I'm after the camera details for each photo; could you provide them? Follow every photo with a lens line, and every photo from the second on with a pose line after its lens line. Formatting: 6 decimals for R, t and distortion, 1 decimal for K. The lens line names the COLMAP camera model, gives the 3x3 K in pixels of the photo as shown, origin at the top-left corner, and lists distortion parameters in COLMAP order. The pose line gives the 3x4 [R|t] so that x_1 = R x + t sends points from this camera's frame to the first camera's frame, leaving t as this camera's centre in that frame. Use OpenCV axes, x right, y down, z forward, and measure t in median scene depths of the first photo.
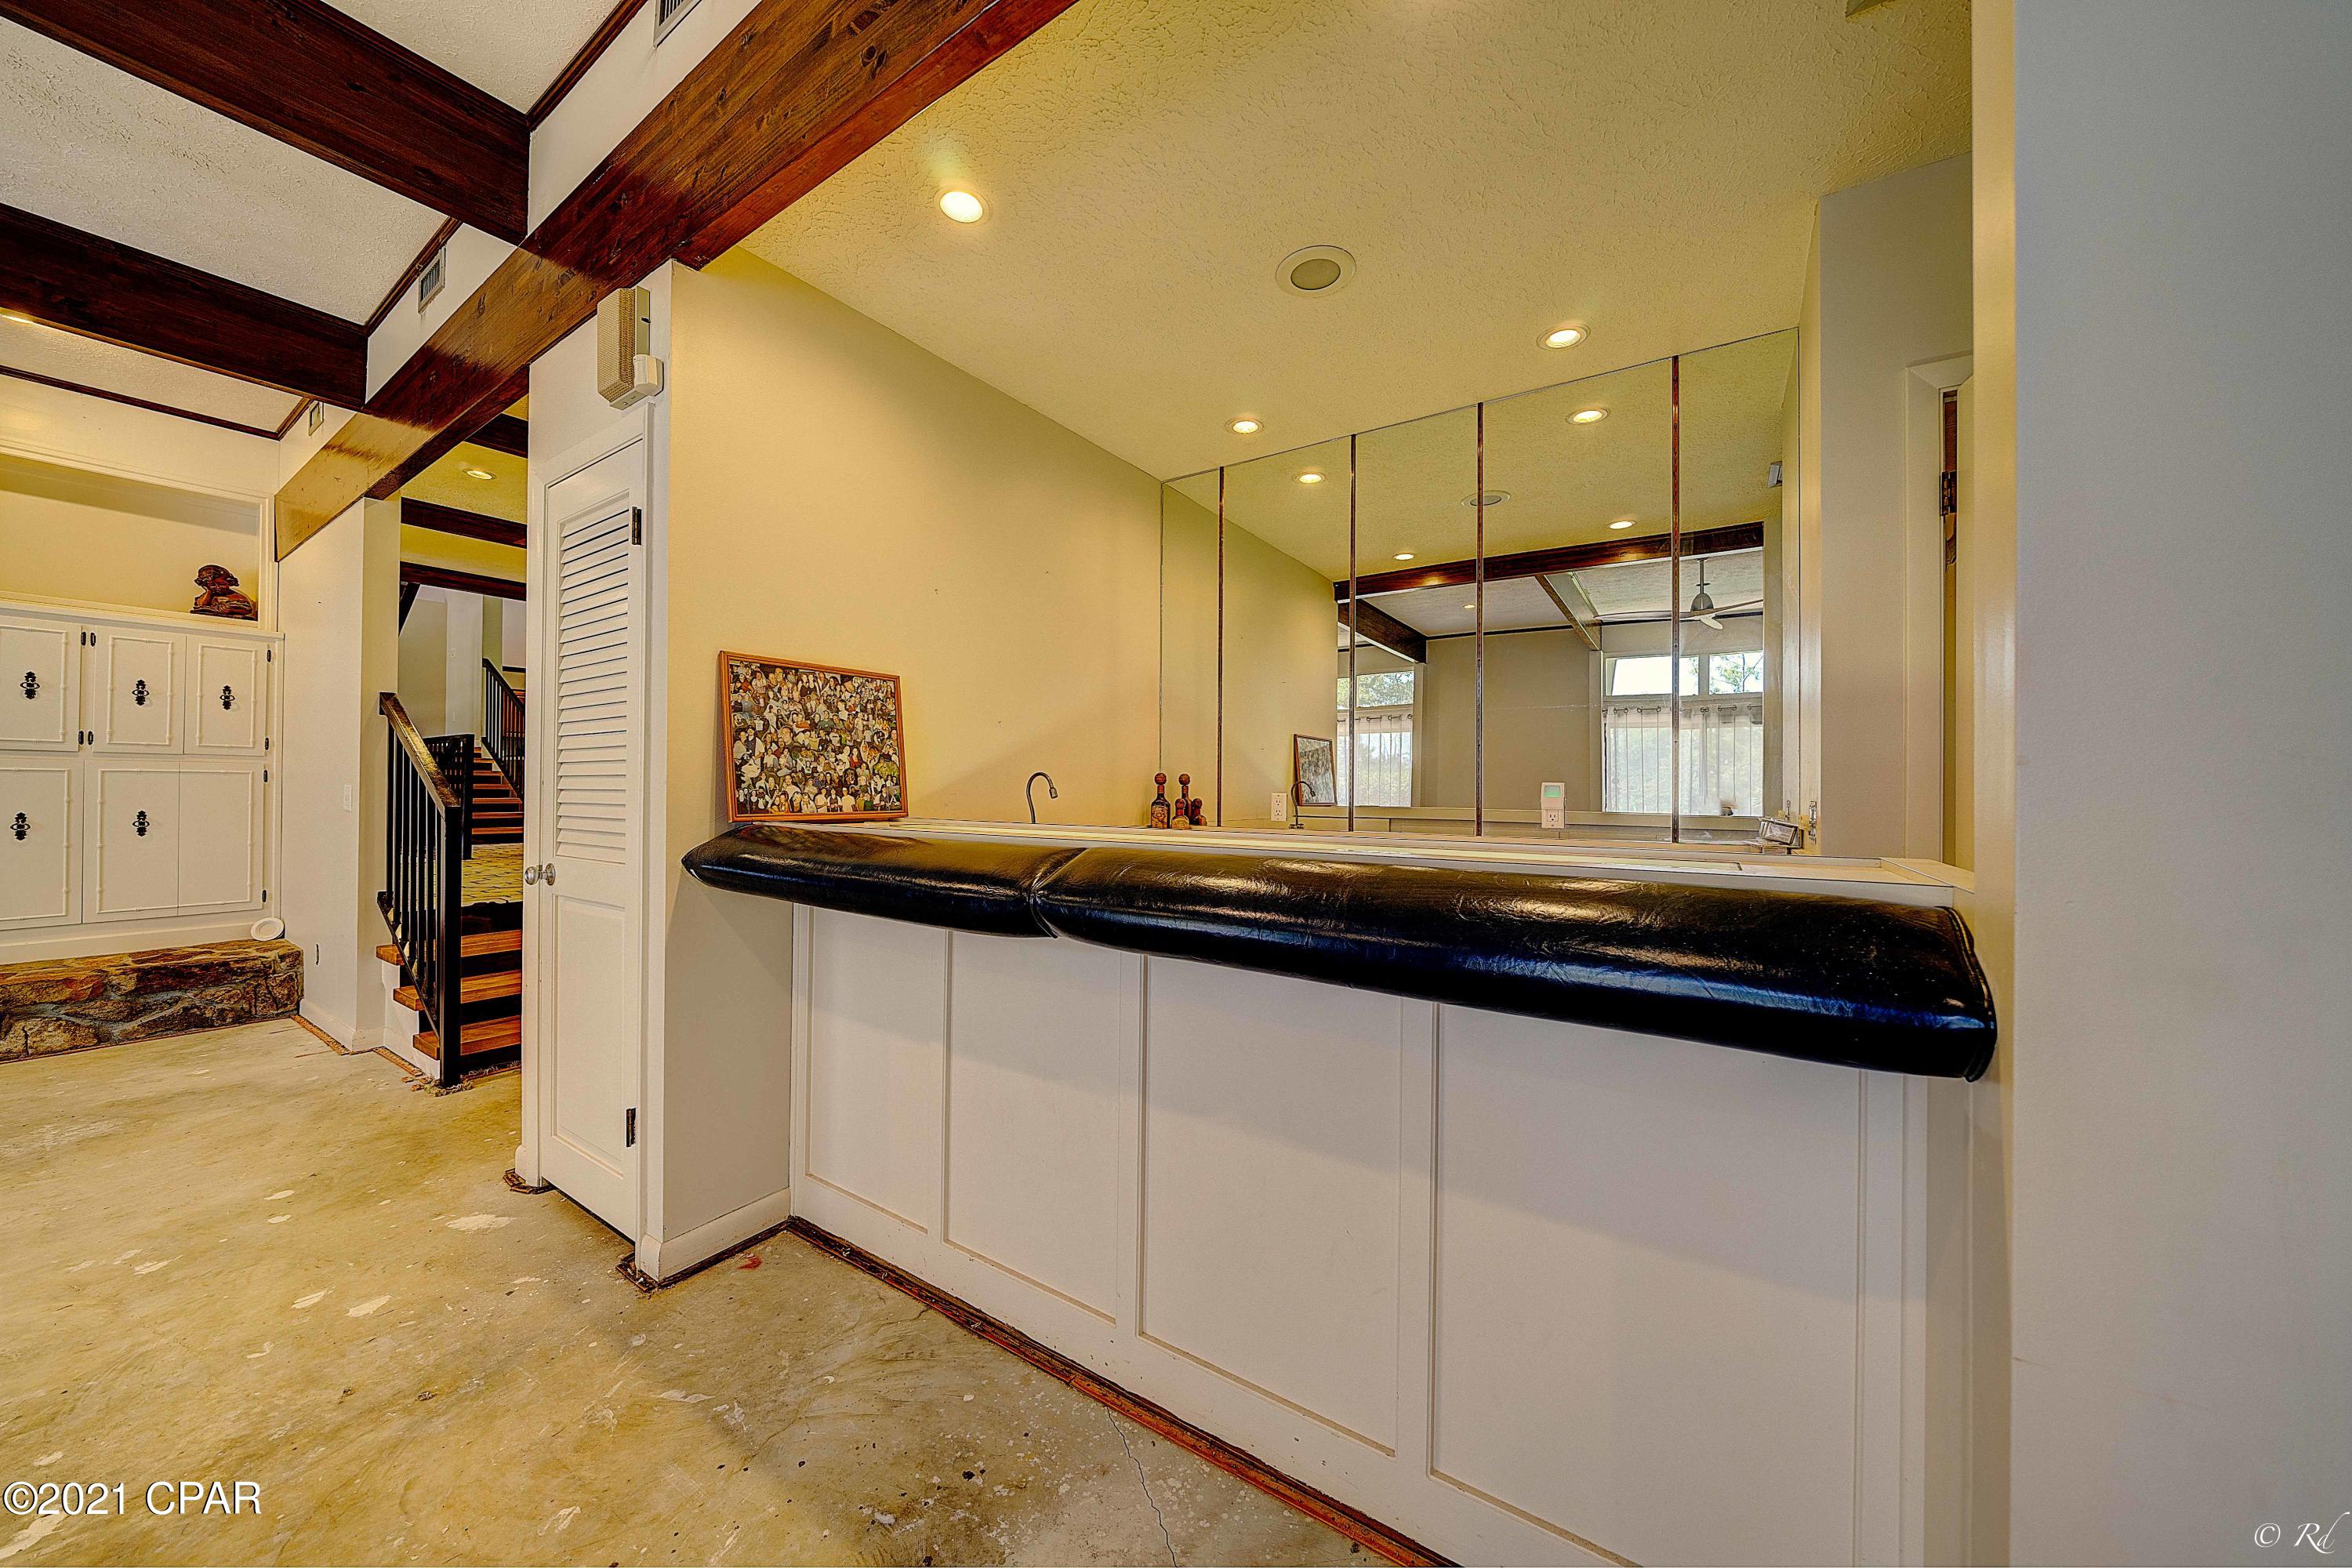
lens RADIAL K [[811.4, 0, 1168.9], [0, 811.4, 786.4], [0, 0, 1]] dist [-0.001764, 0.000241]
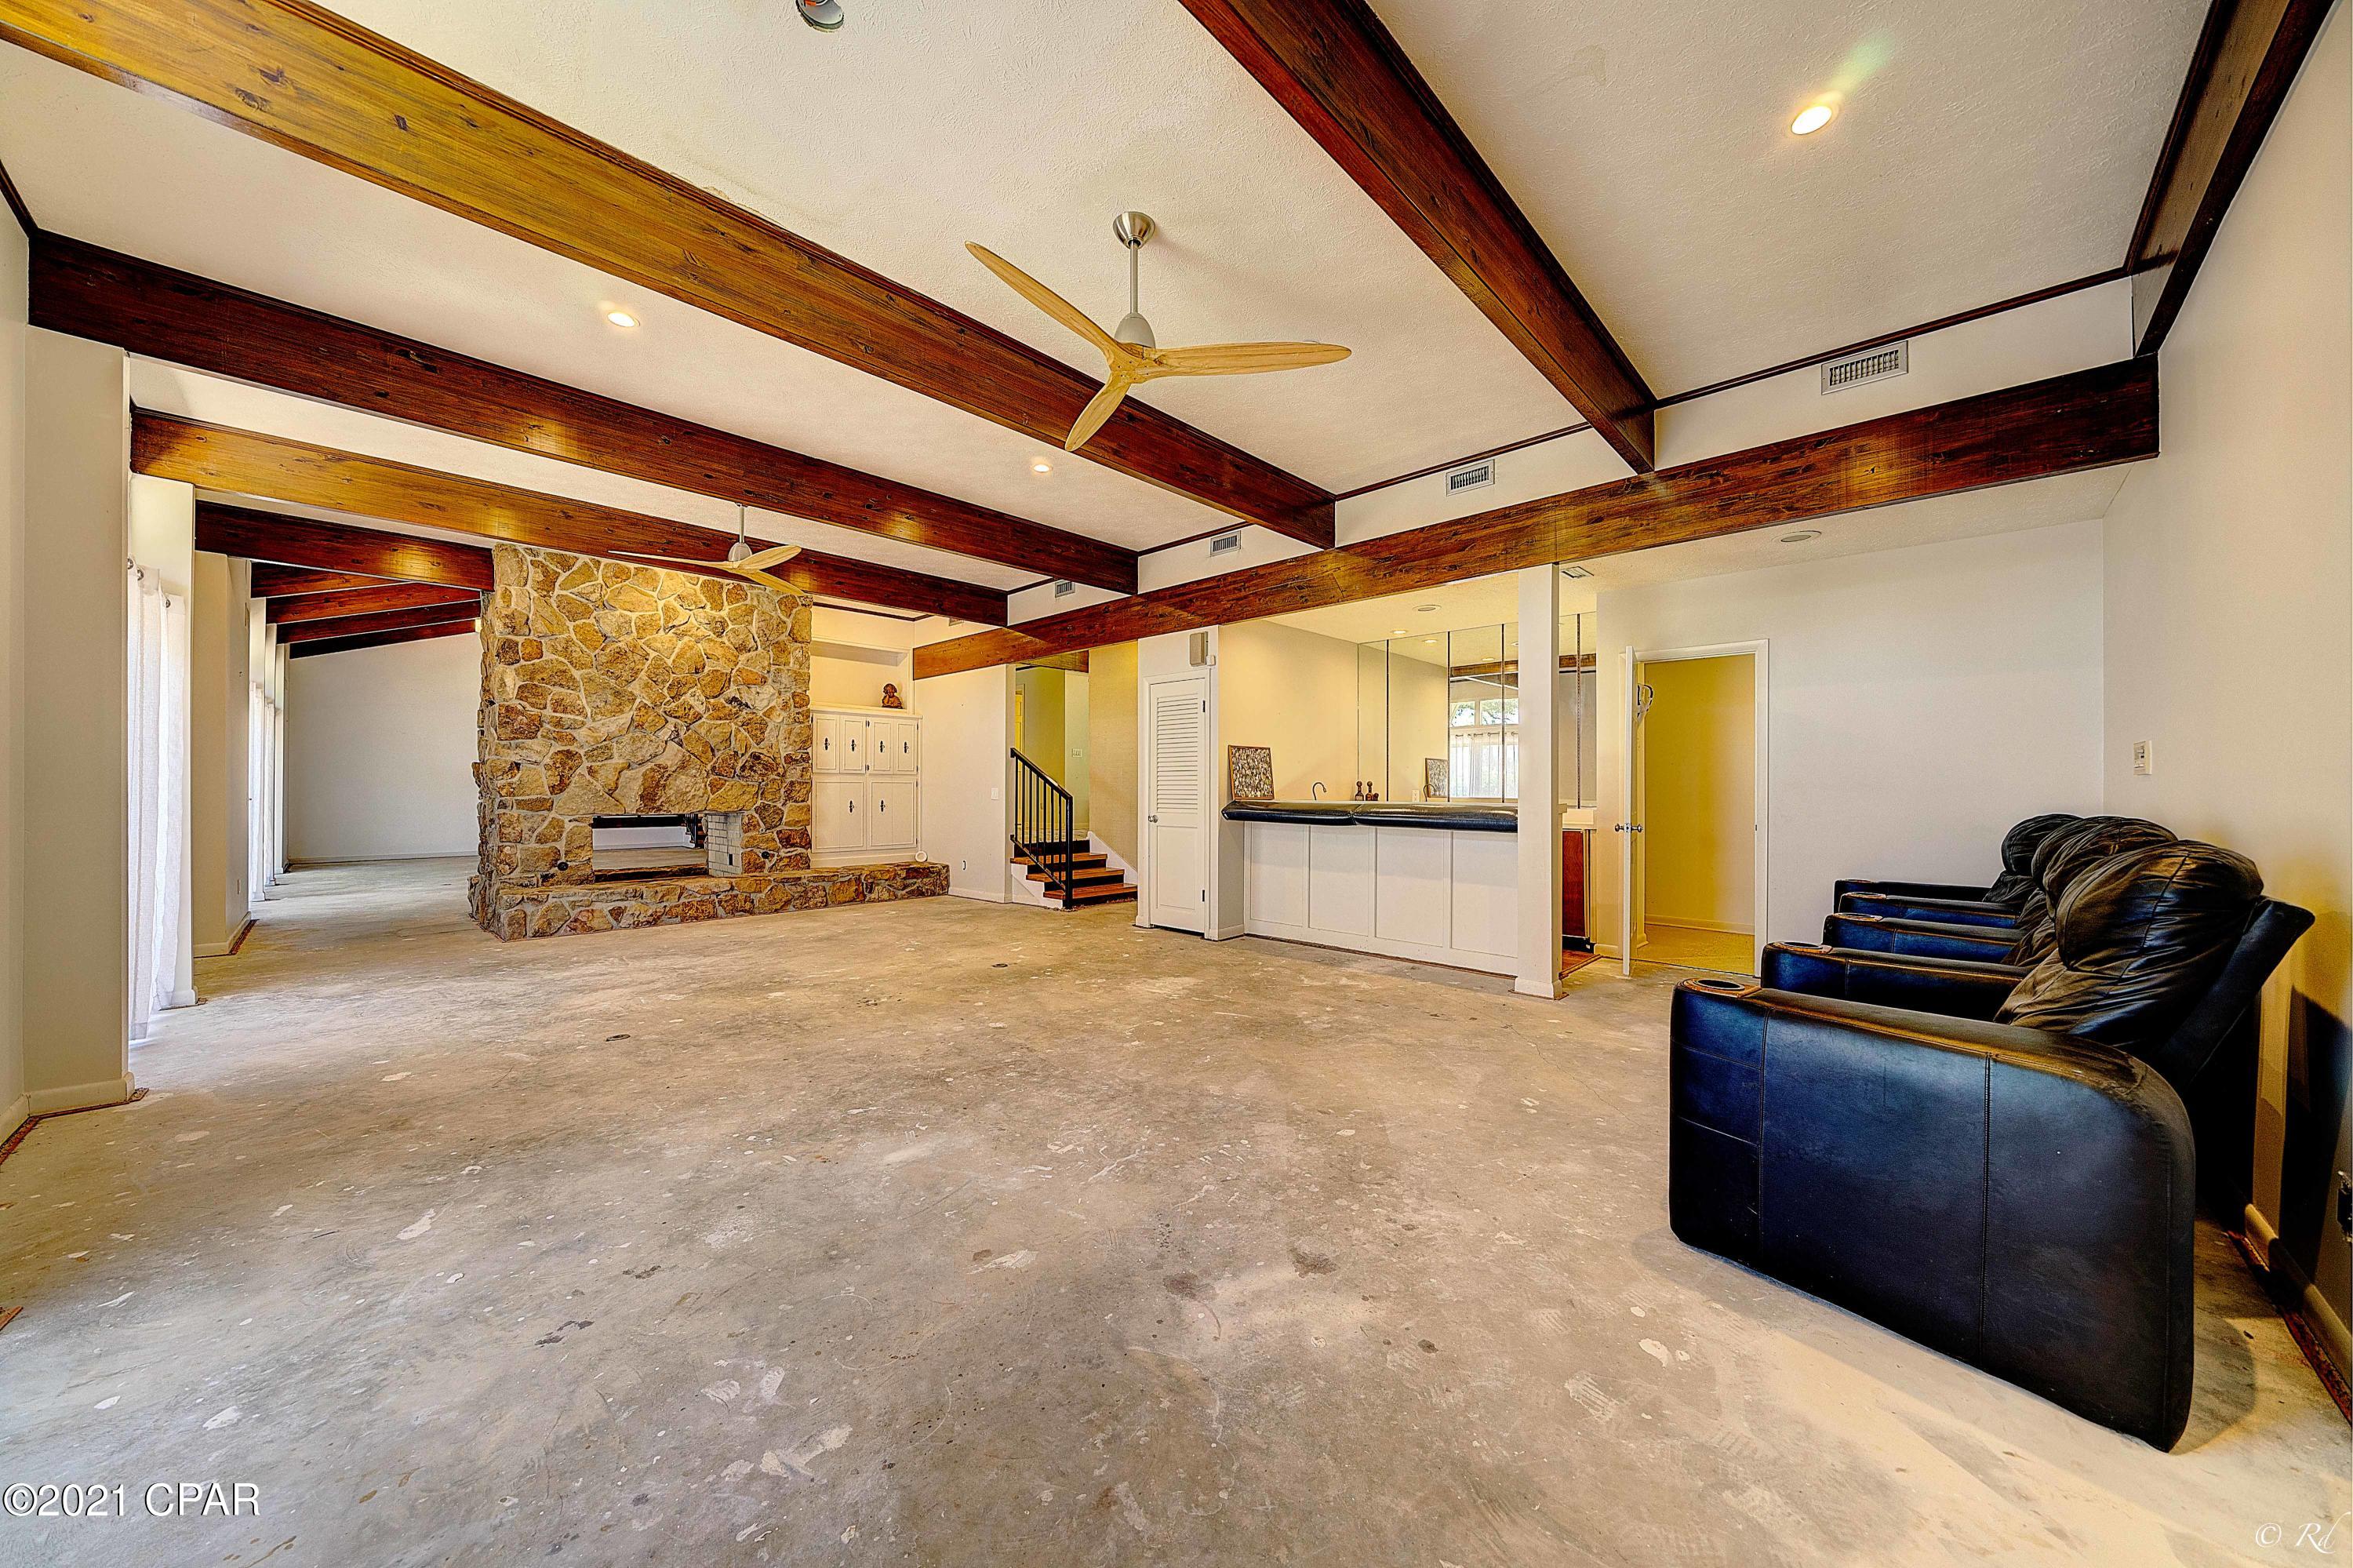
lens RADIAL K [[800.3, 0, 1173.2], [0, 800.3, 788.3], [0, 0, 1]] dist [-0.002696, 0.000047]
pose [[0.987102, -0.003908, -0.160046, -0.152385], [0.004195, 0.999990, 0.001454, -0.002548], [0.160038, -0.002106, 0.987109, -1.159302]]
